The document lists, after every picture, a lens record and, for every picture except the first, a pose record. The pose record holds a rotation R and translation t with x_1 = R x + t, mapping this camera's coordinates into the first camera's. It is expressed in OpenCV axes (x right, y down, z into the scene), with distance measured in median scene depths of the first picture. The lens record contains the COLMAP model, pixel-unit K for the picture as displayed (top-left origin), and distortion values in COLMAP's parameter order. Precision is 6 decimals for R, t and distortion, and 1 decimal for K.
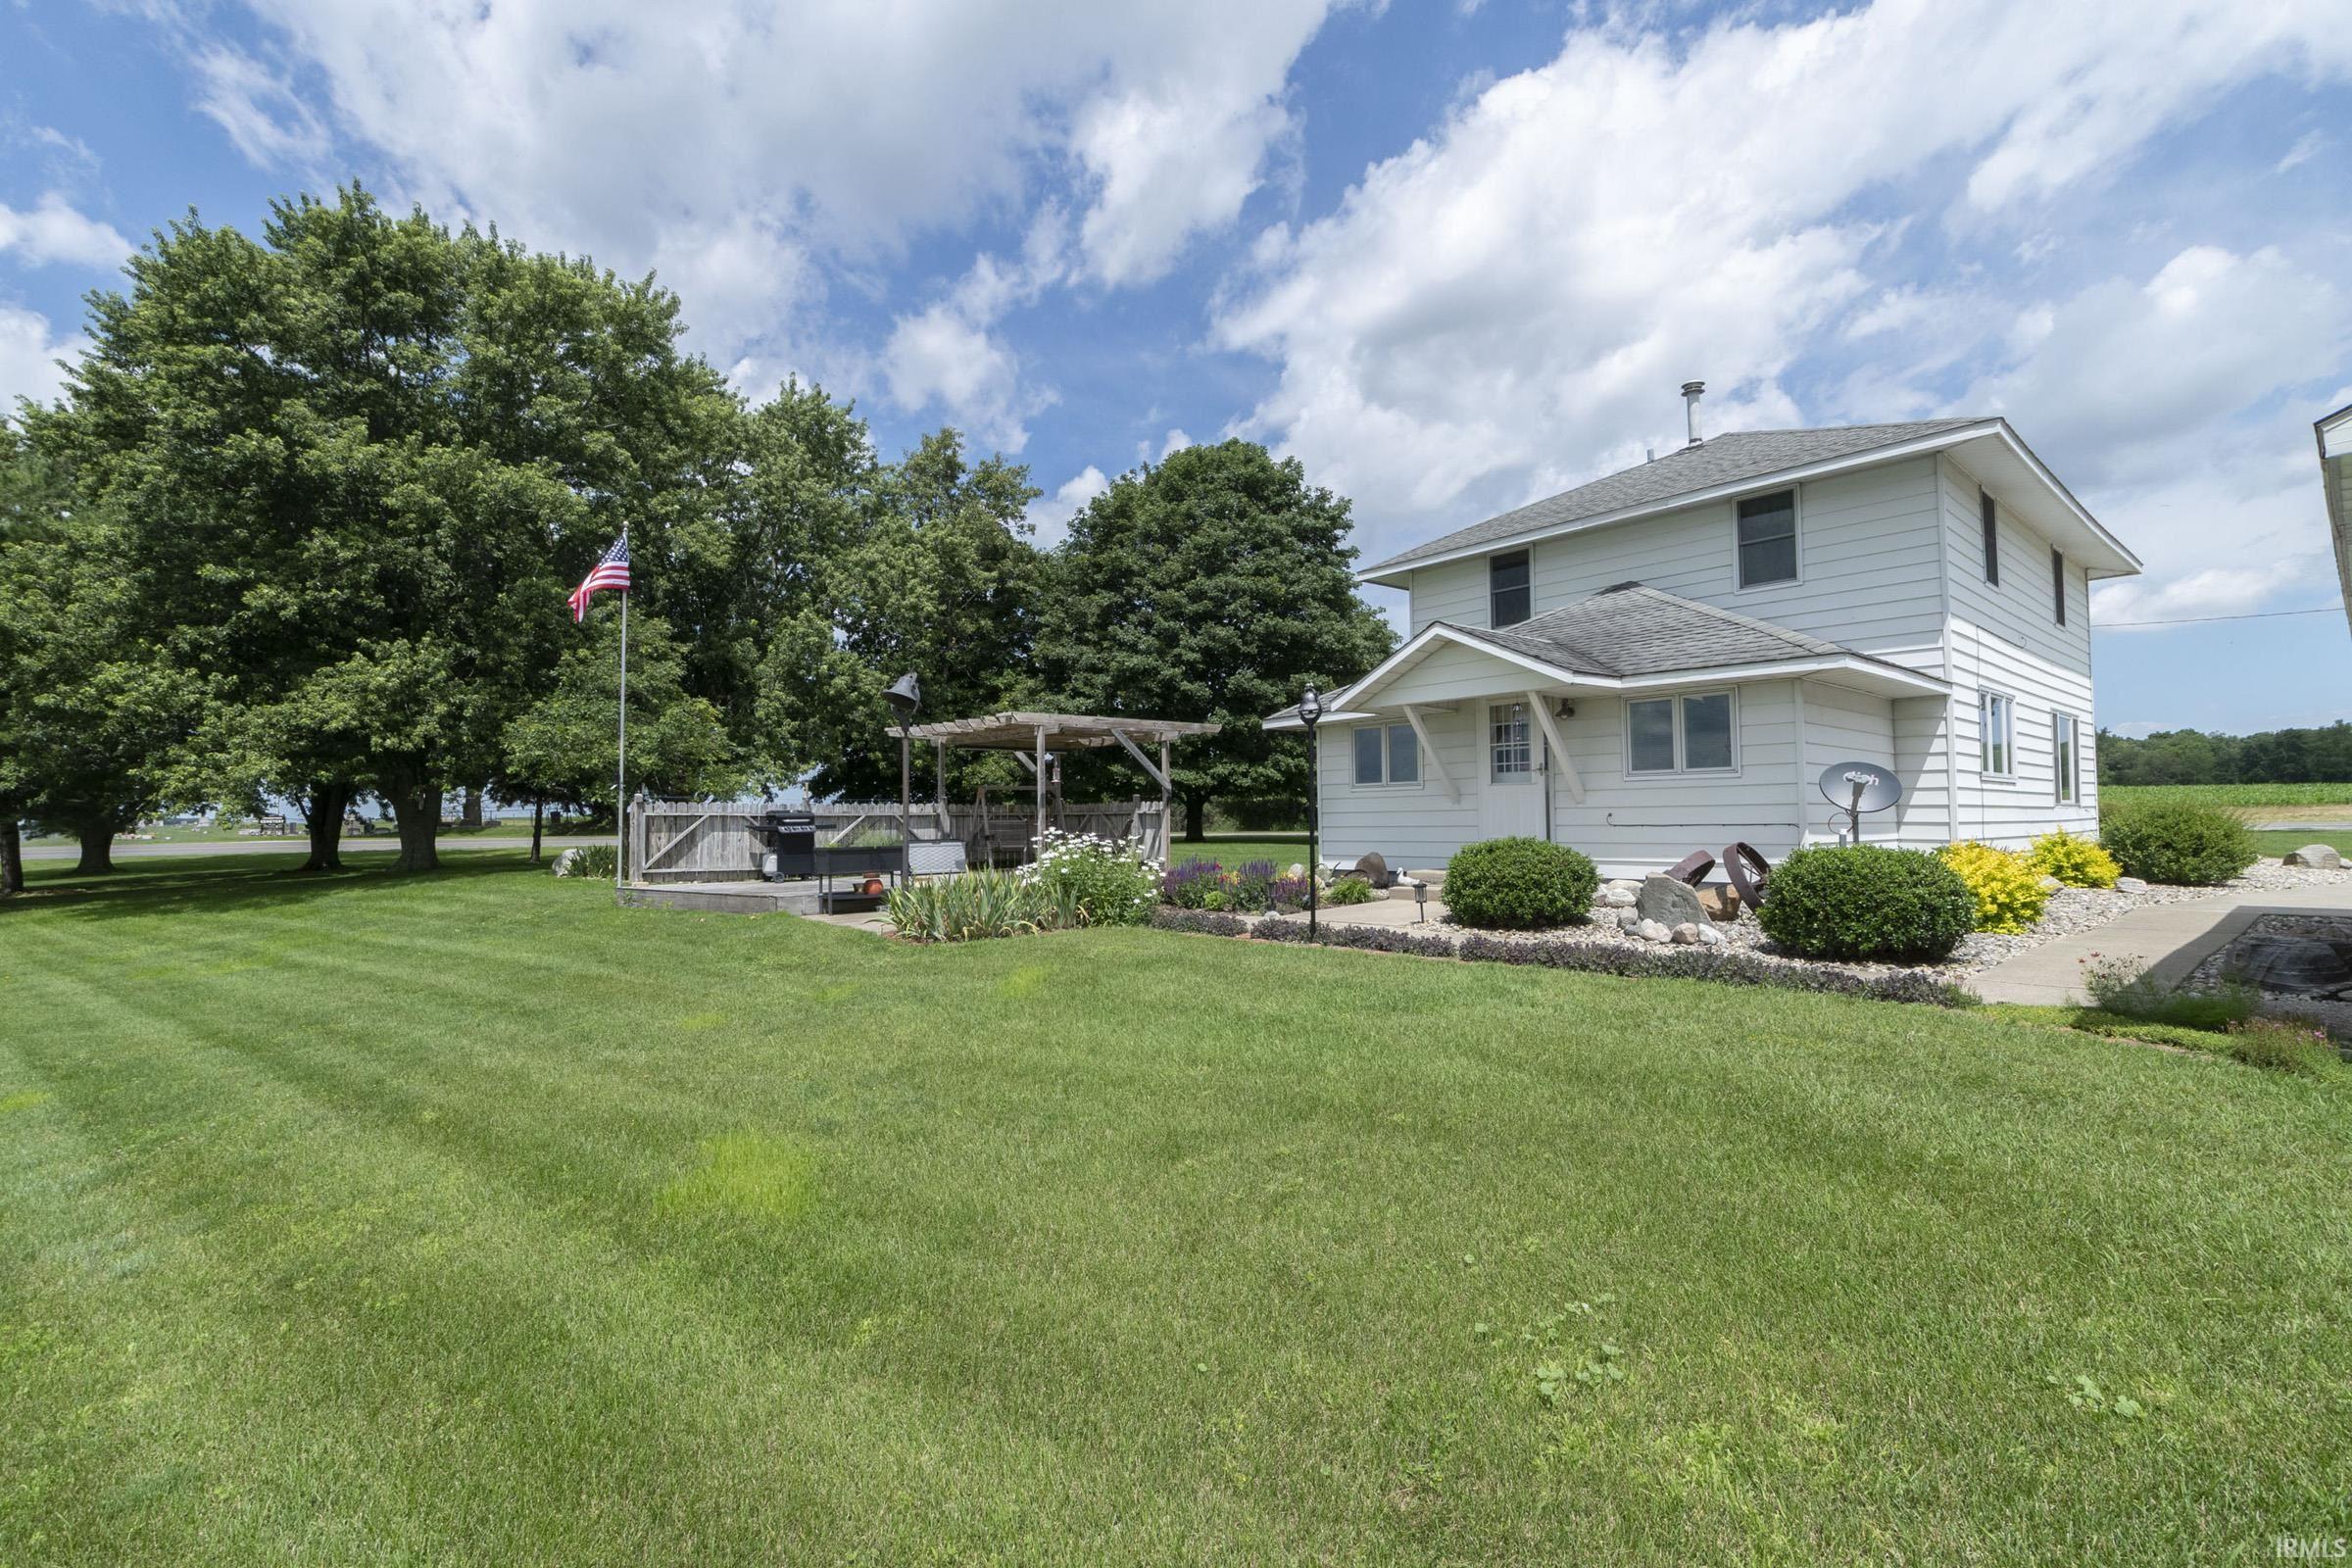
lens RADIAL K [[1022.2, 0, 1174.7], [0, 1022.2, 782.6], [0, 0, 1]] dist [-0.004595, -0.000735]
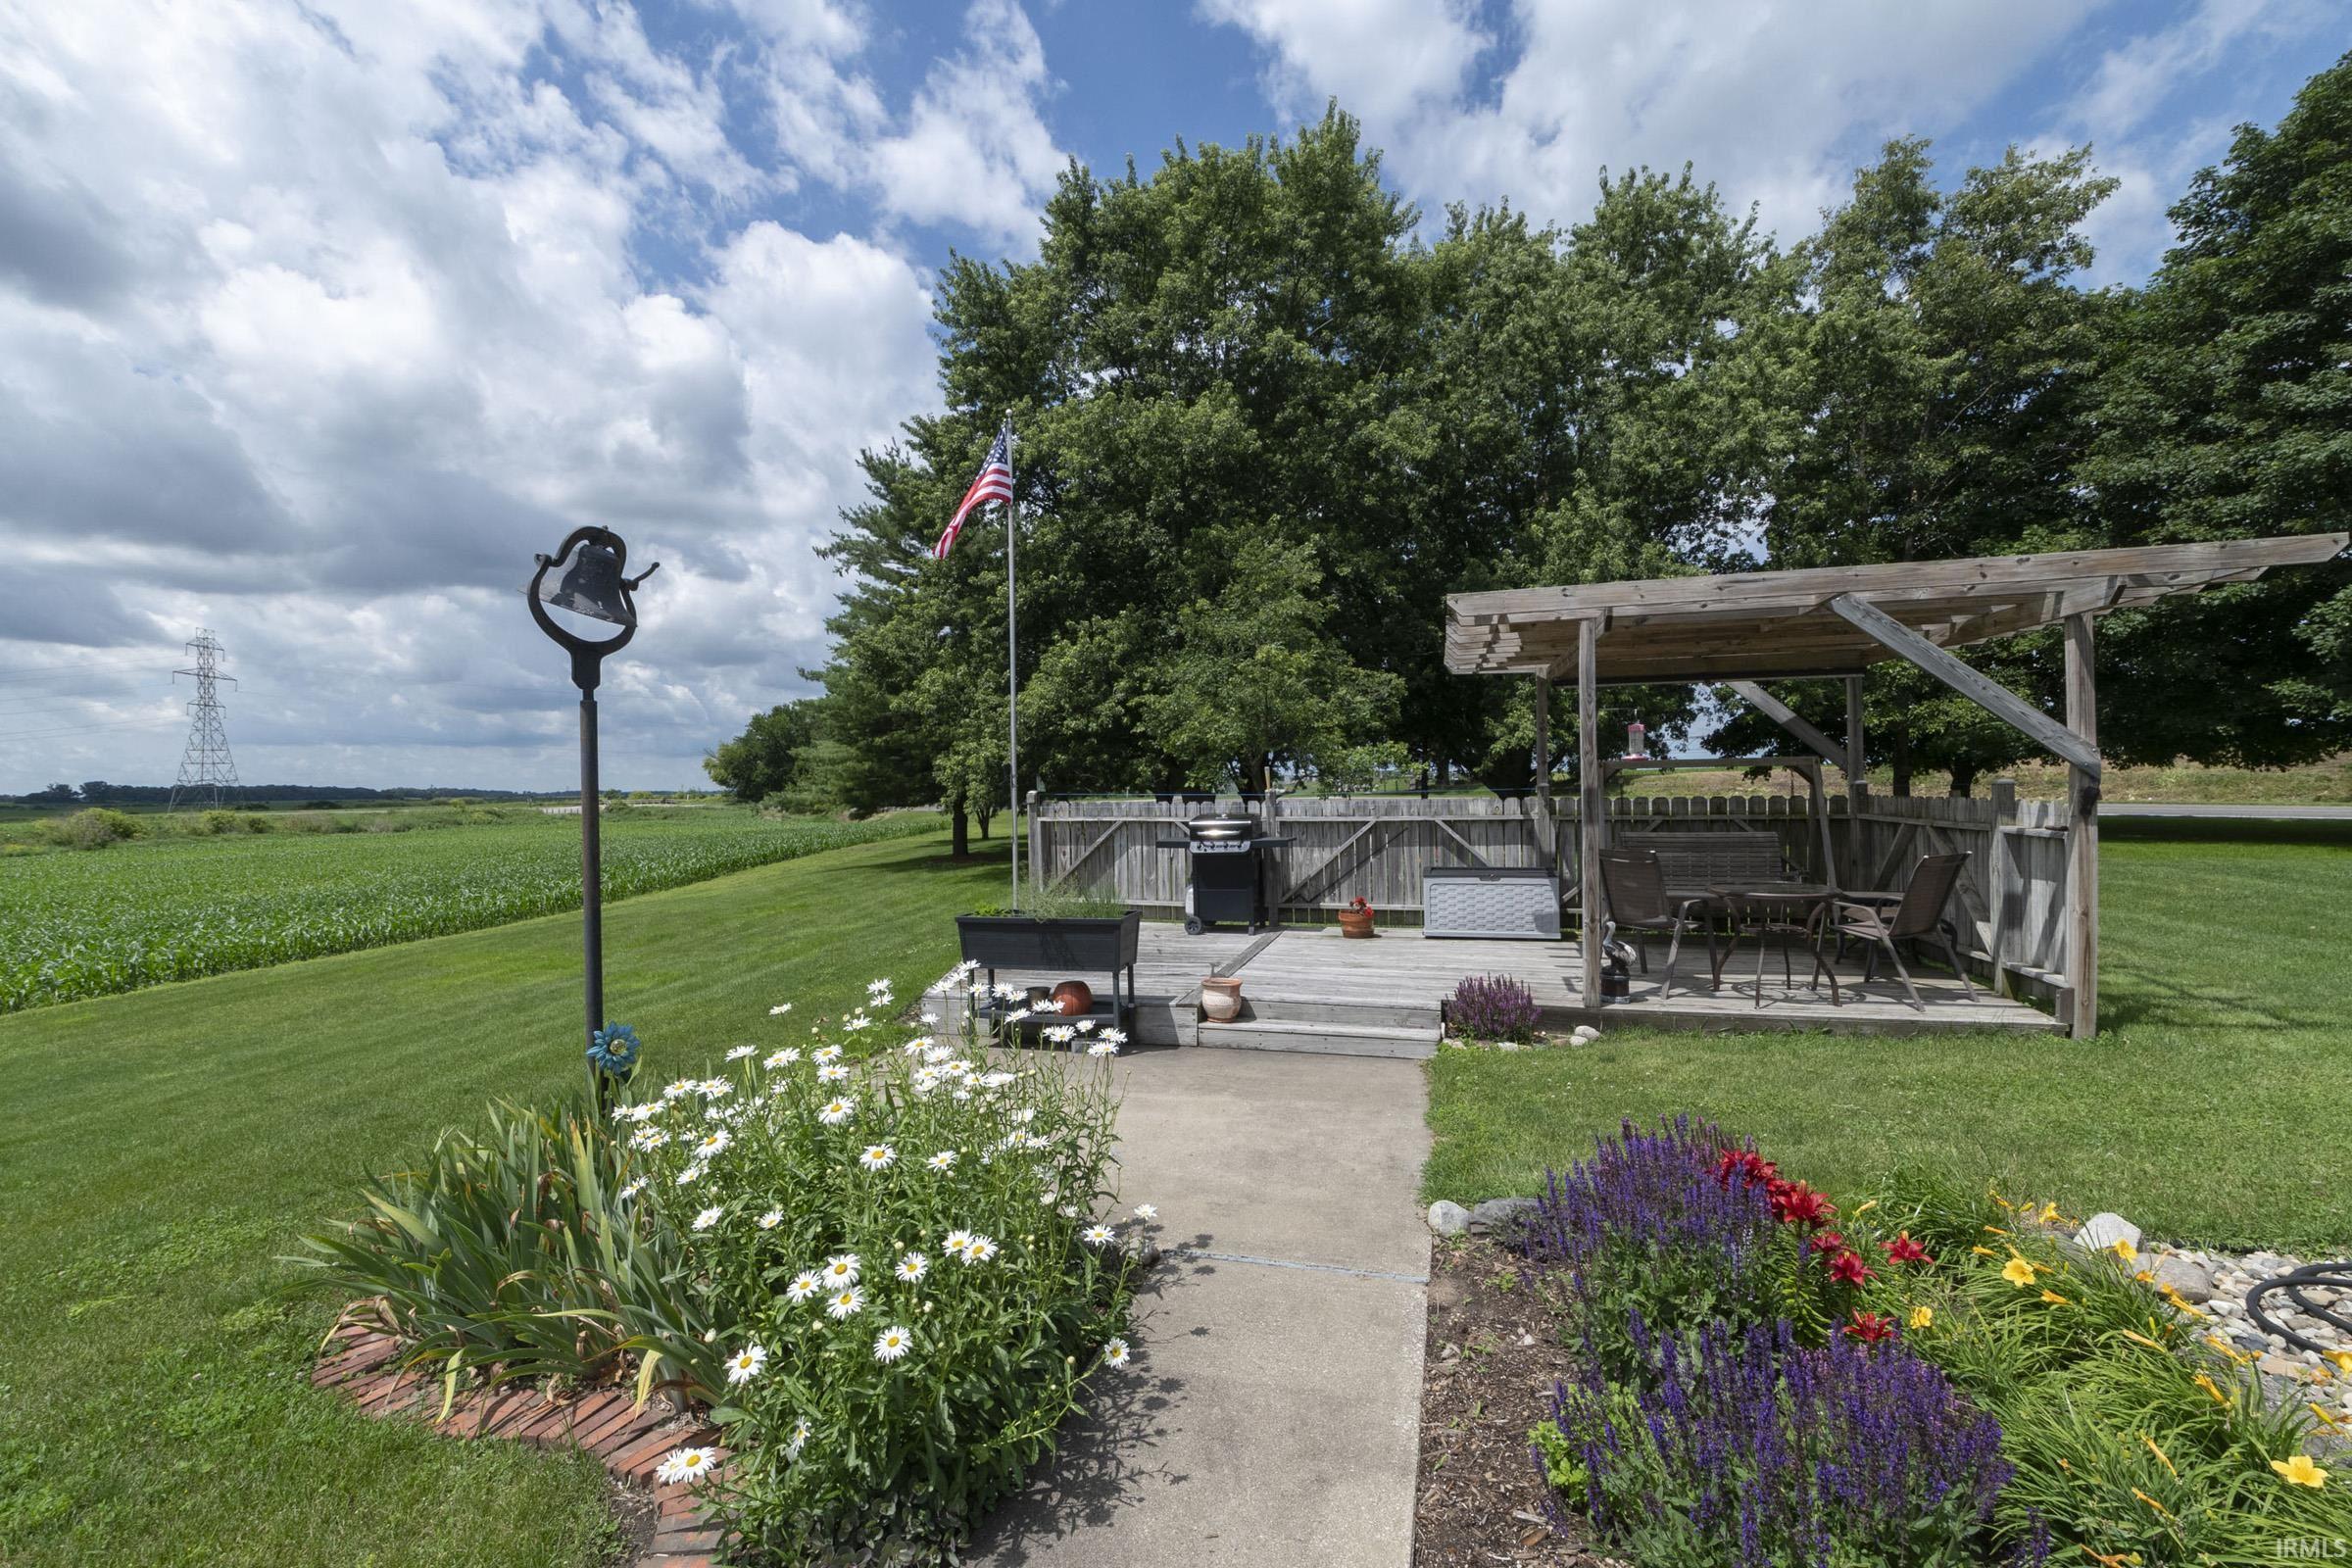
lens RADIAL K [[1022.2, 0, 1175.4], [0, 1022.2, 788.6], [0, 0, 1]] dist [-0.004595, -0.000735]
pose [[0.543925, 0.006627, -0.839108, 0.067710], [0.041441, 0.998537, 0.034749, -0.006045], [0.838110, -0.053674, 0.542854, 0.378432]]
